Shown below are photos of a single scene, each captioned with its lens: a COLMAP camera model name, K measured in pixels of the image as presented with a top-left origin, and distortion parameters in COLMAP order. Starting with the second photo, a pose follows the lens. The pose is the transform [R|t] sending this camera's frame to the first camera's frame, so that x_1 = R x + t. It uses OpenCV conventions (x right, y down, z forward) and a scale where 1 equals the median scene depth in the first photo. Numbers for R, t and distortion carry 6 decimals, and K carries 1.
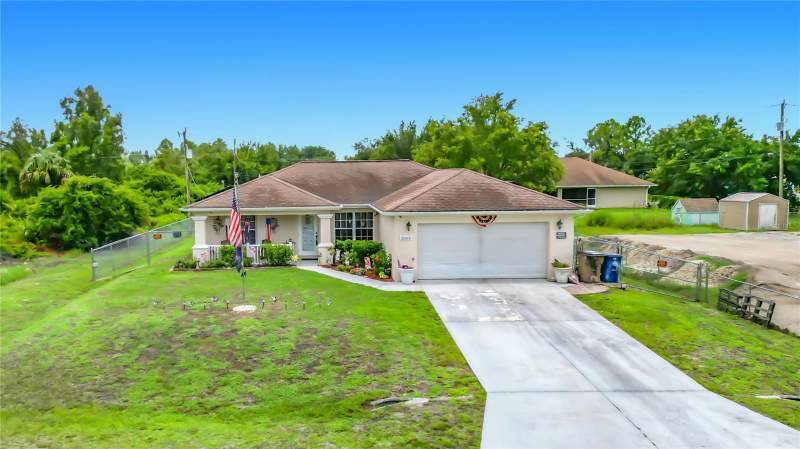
lens RADIAL K [[534.7, 0, 333.8], [0, 534.7, 227.3], [0, 0, 1]] dist [0.035621, -0.006050]
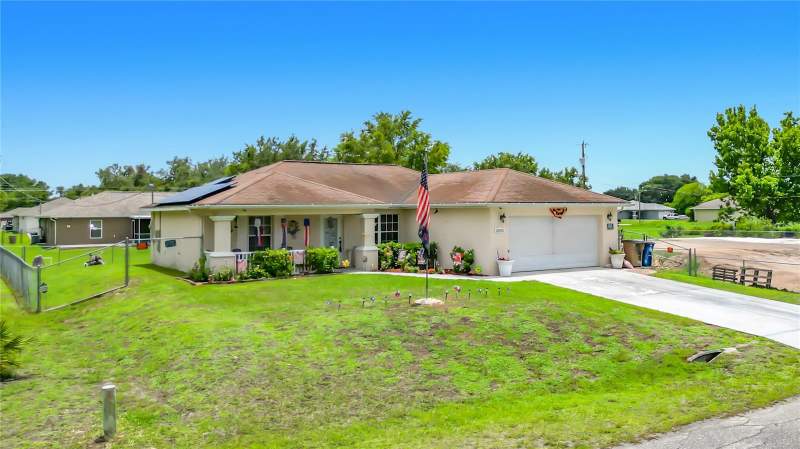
lens RADIAL K [[581.6, 0, 400.0], [0, 581.6, 224.5], [0, 0, 1]] dist [0.044116, -0.004731]
pose [[0.880283, -0.006094, 0.474410, -0.564551], [0.039170, 0.997437, -0.059868, 0.069991], [-0.472829, 0.071284, 0.878266, 0.151834]]
